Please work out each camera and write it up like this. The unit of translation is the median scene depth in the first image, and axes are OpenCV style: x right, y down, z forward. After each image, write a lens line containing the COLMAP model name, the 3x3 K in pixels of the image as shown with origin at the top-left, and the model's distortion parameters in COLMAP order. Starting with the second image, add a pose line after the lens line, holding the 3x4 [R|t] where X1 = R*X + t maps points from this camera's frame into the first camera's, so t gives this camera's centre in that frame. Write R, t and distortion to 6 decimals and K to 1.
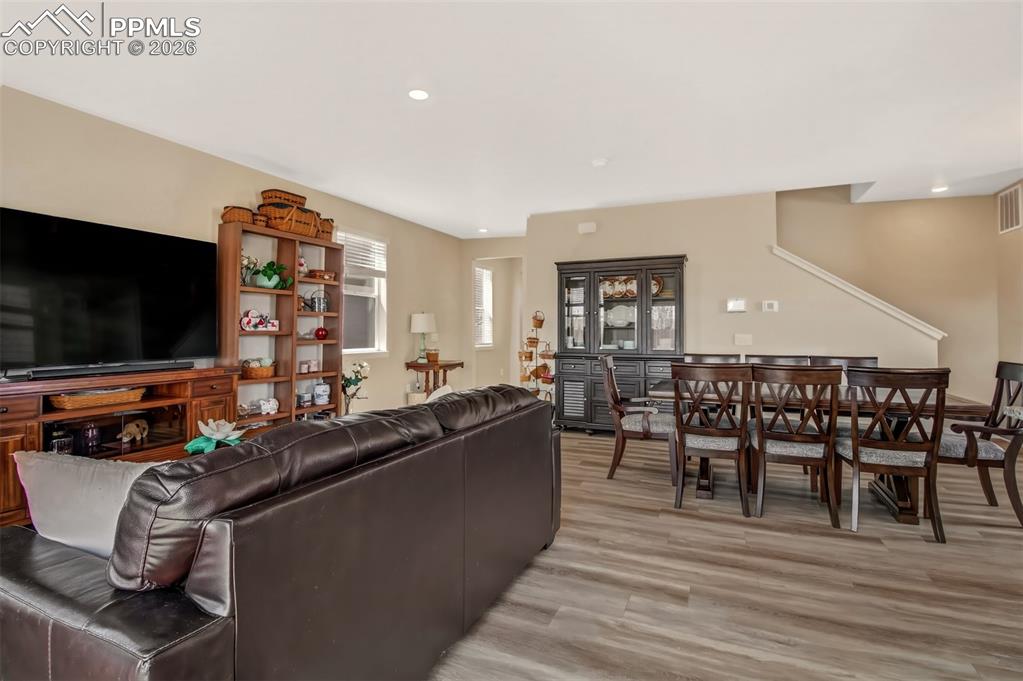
lens RADIAL K [[486.8, 0, 515.6], [0, 486.8, 330.3], [0, 0, 1]] dist [-0.027068, -0.001497]
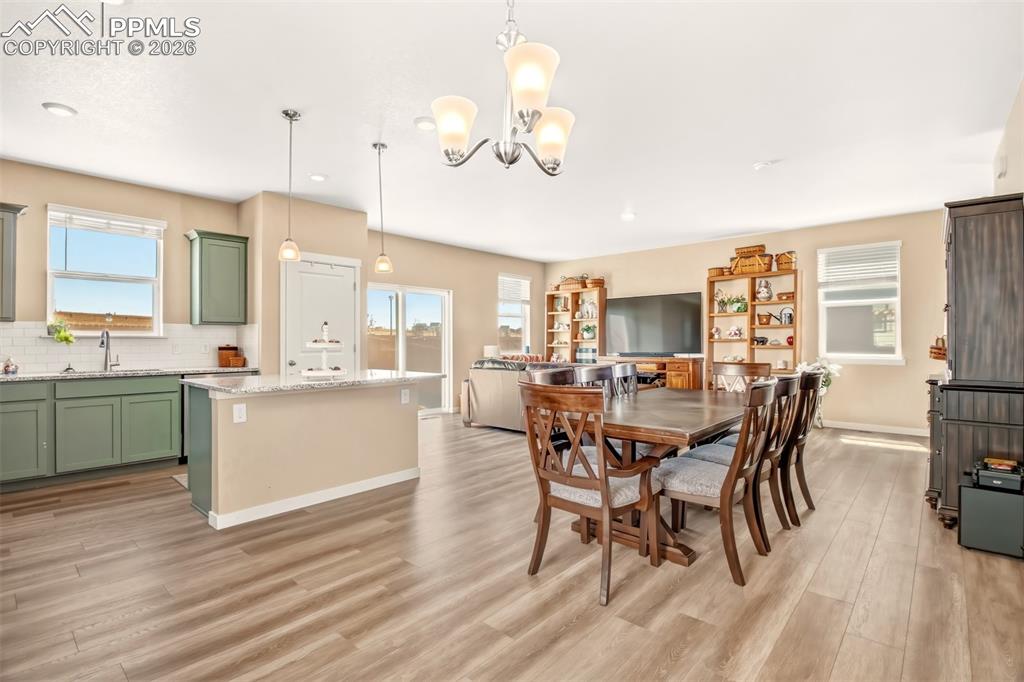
lens RADIAL K [[487.3, 0, 517.1], [0, 487.3, 340.2], [0, 0, 1]] dist [-0.027068, -0.001497]
pose [[-0.301085, 0.004225, -0.953588, 1.098405], [0.003777, 0.999988, 0.003238, -0.002073], [0.953590, -0.002626, -0.301097, 0.718412]]
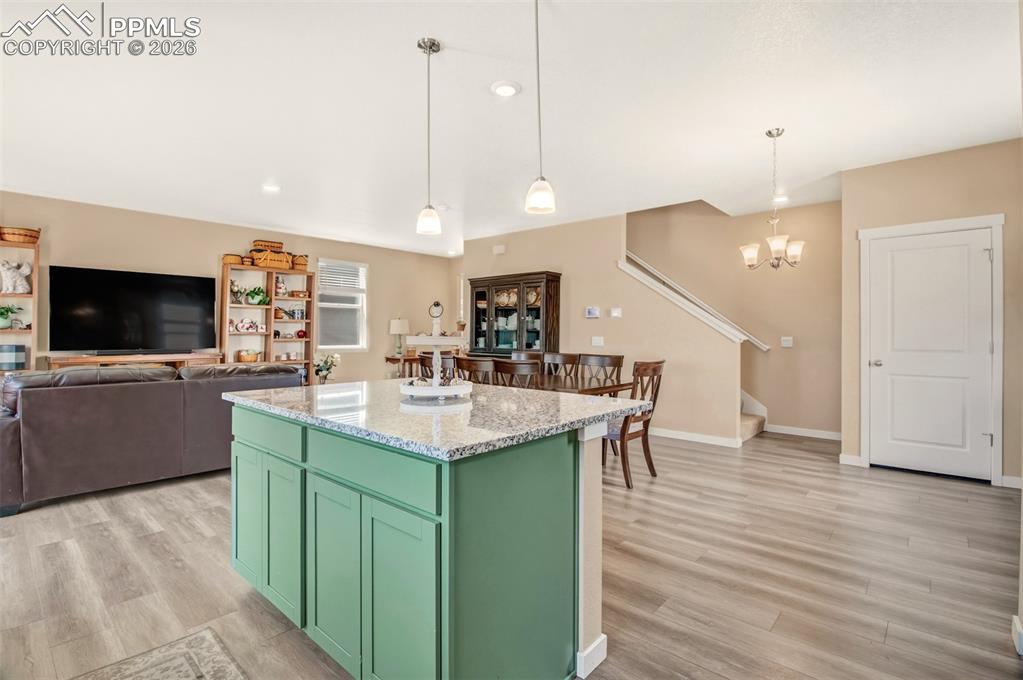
lens RADIAL K [[486.8, 0, 512.2], [0, 486.8, 333.9], [0, 0, 1]] dist [-0.027068, -0.001497]
pose [[0.952872, 0.005520, -0.303323, 0.668979], [-0.004852, 0.999984, 0.002958, -0.001252], [0.303334, -0.001347, 0.952883, -0.199480]]
